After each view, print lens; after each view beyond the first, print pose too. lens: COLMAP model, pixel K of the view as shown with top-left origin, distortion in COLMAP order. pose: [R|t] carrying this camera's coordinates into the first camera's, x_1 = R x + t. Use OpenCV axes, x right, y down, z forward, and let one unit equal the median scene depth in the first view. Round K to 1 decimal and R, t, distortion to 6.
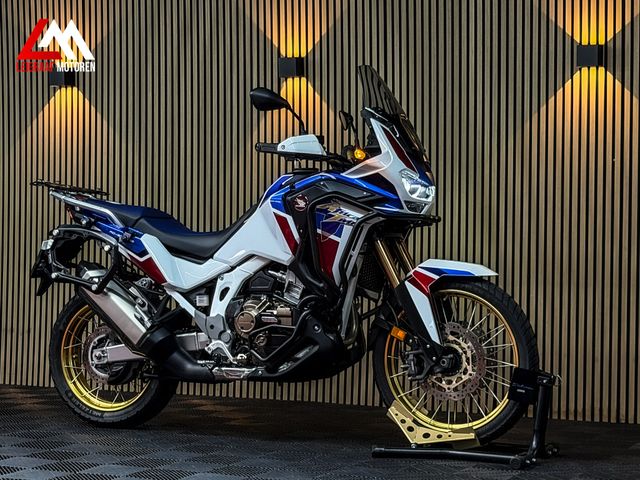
lens RADIAL K [[1404.5, 0, 320.0], [0, 1404.5, 240.0], [0, 0, 1]] dist [0.131897, 0.134775]
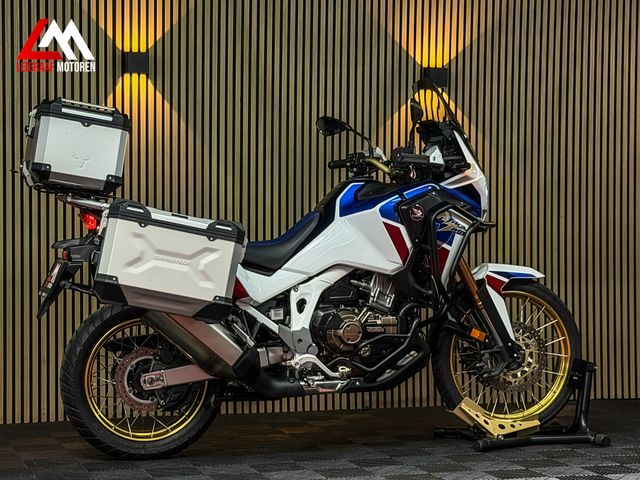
lens RADIAL K [[1387.0, 0, 333.2], [0, 1387.0, 265.6], [0, 0, 1]] dist [0.057012, 0.352915]
pose [[0.729442, -0.027702, 0.683481, -0.696320], [0.010592, 0.999517, 0.029207, -0.016760], [-0.683961, -0.014065, 0.729383, 0.288979]]
